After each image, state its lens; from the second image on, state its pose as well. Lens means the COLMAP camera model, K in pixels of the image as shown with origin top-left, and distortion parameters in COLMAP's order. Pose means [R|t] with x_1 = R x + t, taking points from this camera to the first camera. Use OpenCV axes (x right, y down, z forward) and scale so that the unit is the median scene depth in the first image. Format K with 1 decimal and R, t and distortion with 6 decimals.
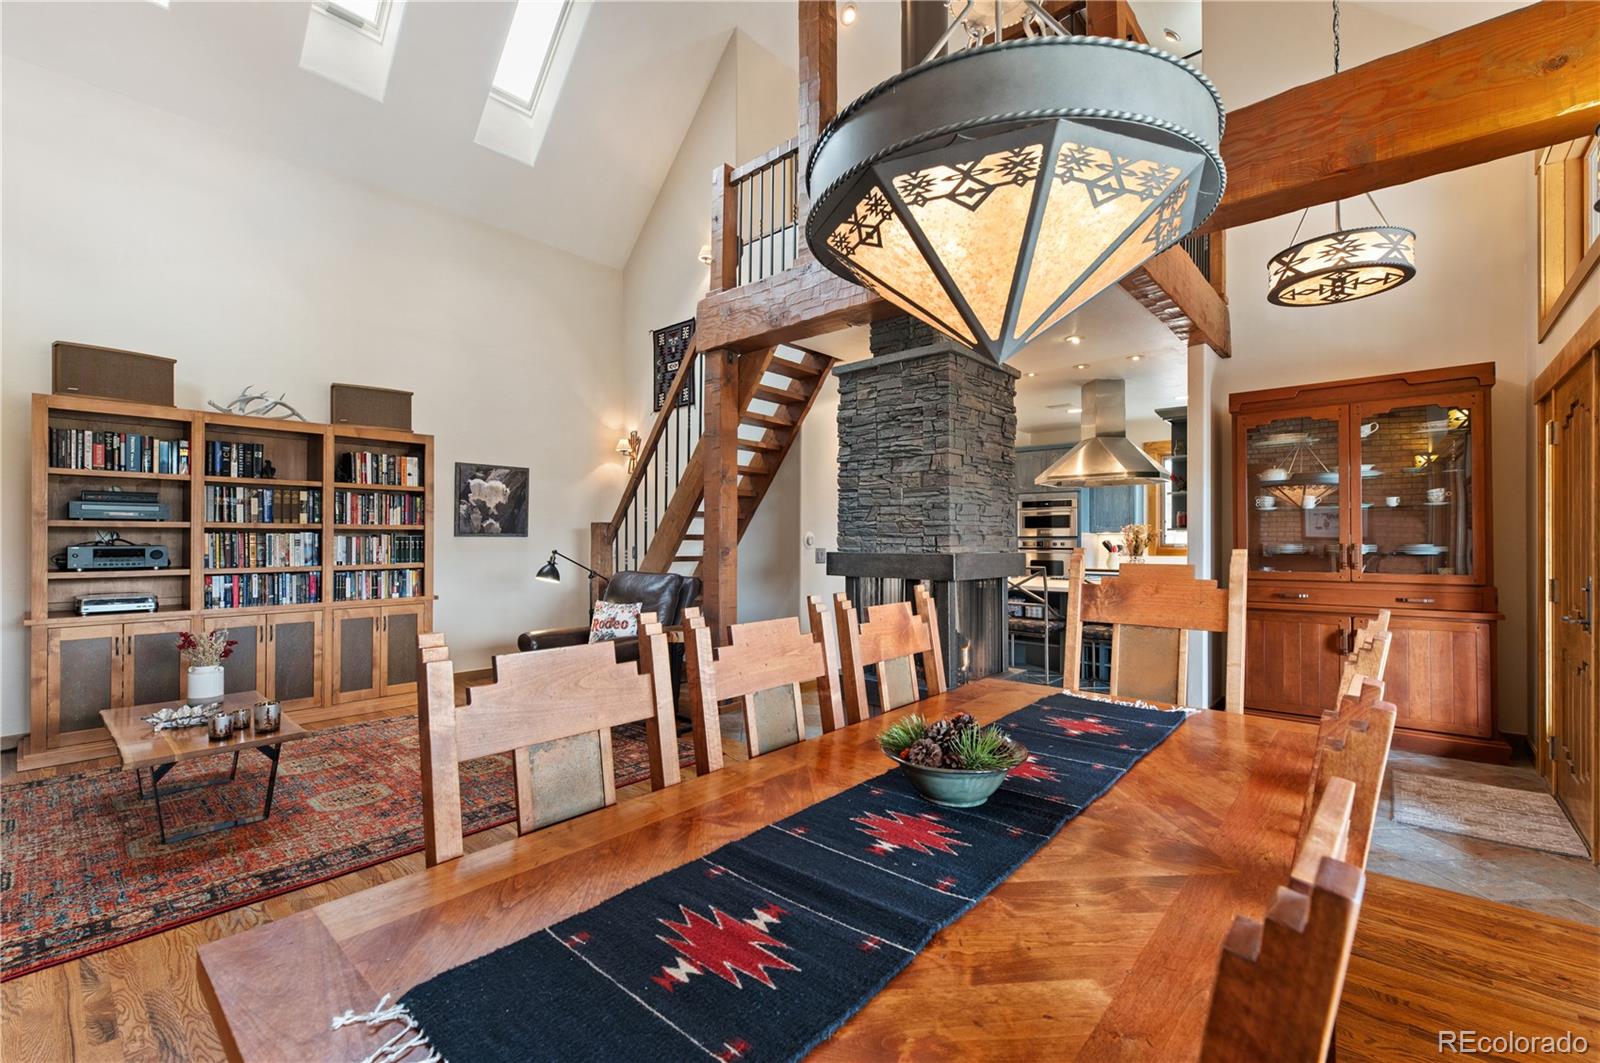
lens RADIAL K [[678.9, 0, 803.1], [0, 678.9, 534.7], [0, 0, 1]] dist [0.000030, 0.000028]
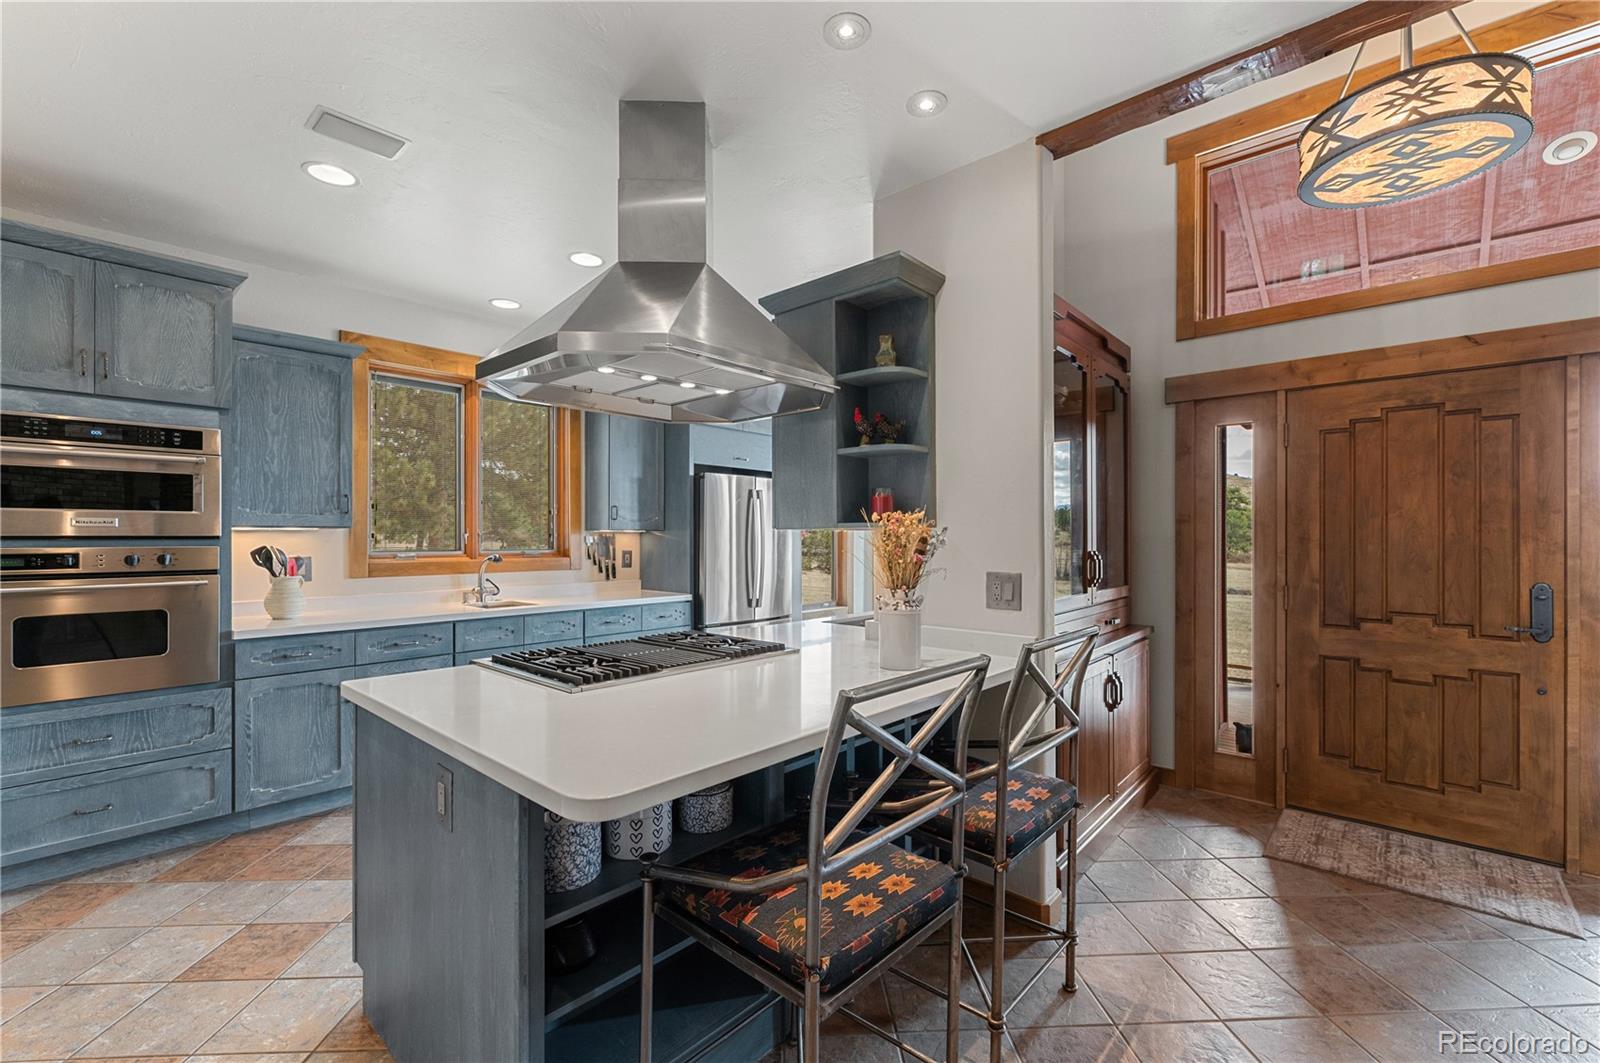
lens RADIAL K [[679.4, 0, 806.2], [0, 679.4, 536.9], [0, 0, 1]] dist [-0.000858, 0.000103]
pose [[0.011597, 0.000229, 0.999933, 0.091968], [-0.008167, 0.999967, -0.000134, 0.000362], [-0.999899, -0.008165, 0.011599, 1.228195]]
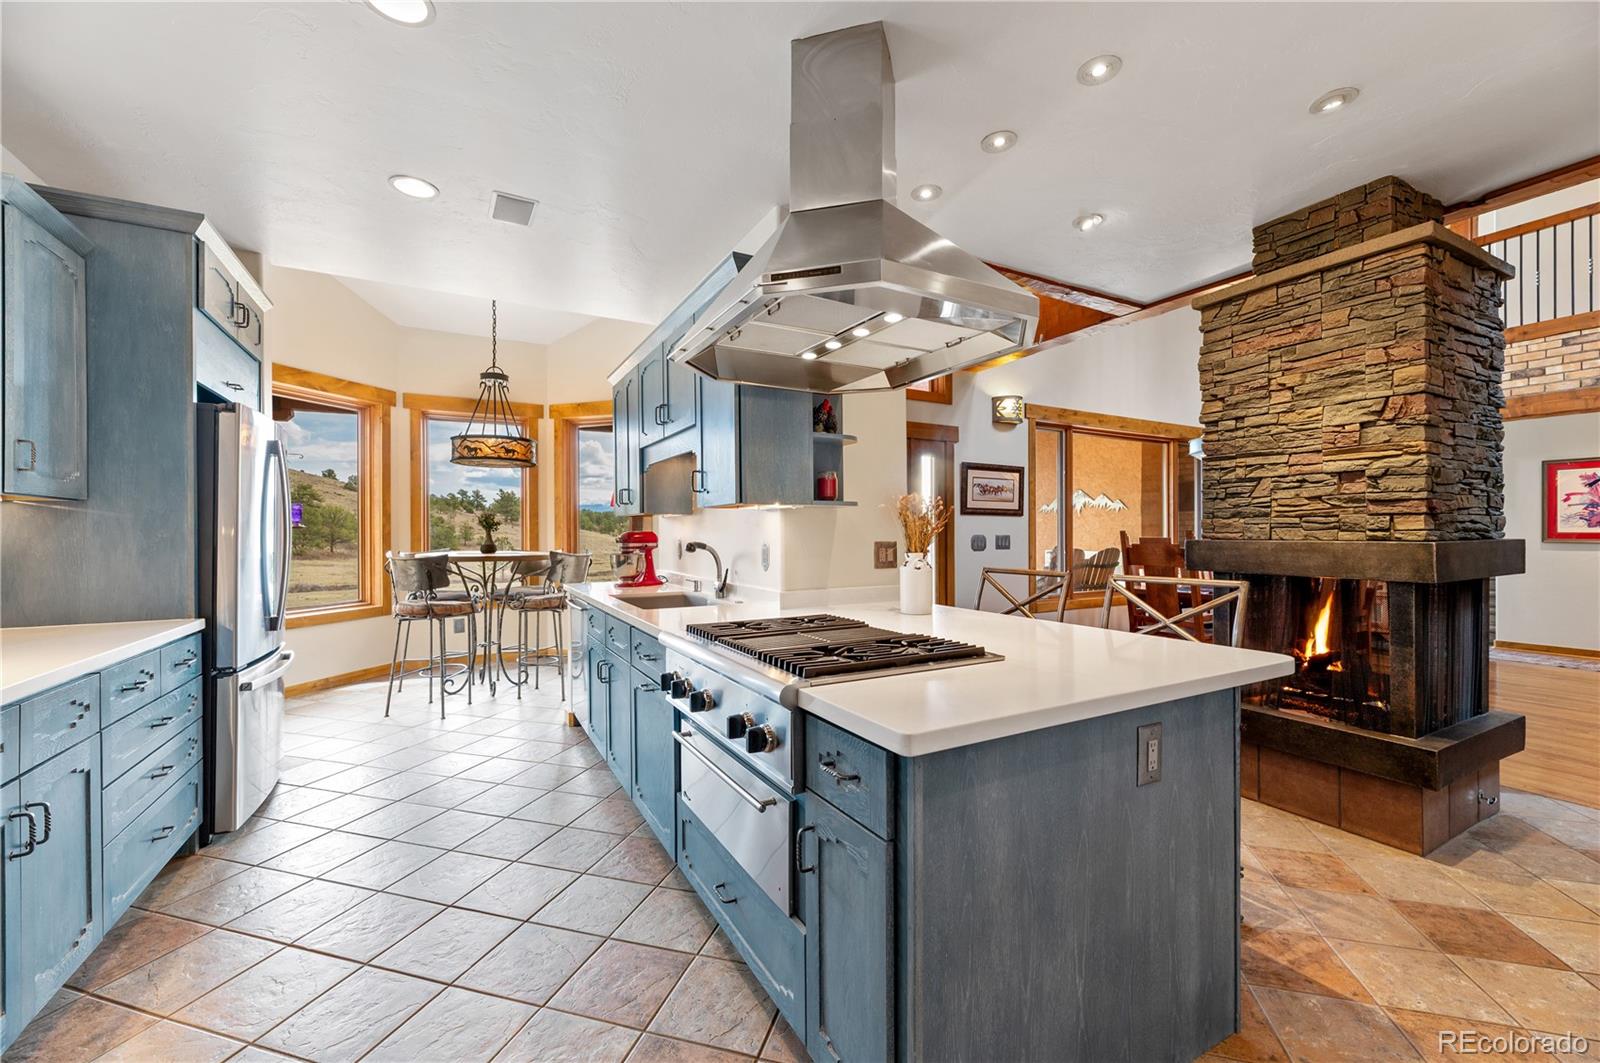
lens RADIAL K [[642.6, 0, 803.8], [0, 642.6, 534.8], [0, 0, 1]] dist [-0.000340, 0.000042]
pose [[-0.941130, 0.002095, 0.338037, 0.467910], [0.000864, 0.999992, -0.003792, 0.021825], [-0.338043, -0.003276, -0.941125, 1.753385]]
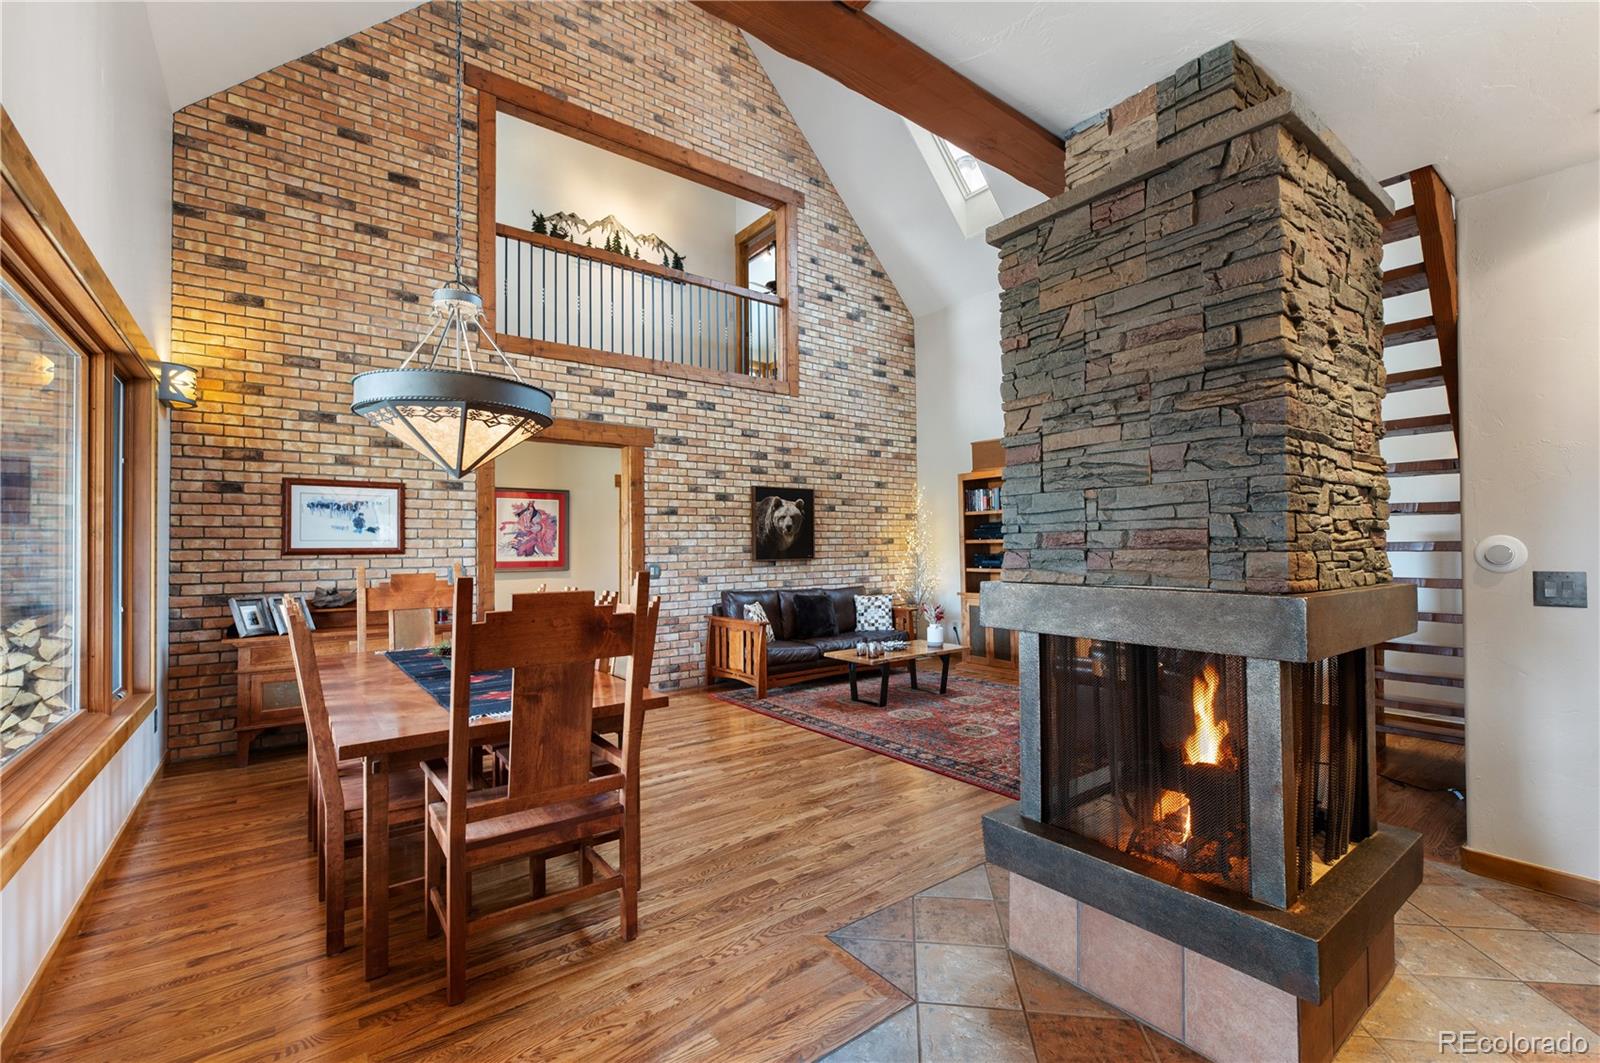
lens RADIAL K [[679.4, 0, 806.2], [0, 679.4, 536.9], [0, 0, 1]] dist [-0.000858, 0.000103]
pose [[-0.191528, -0.014158, -0.981385, 0.691770], [0.016299, 0.999712, -0.017603, -0.003392], [0.981352, -0.019367, -0.191242, 0.787327]]
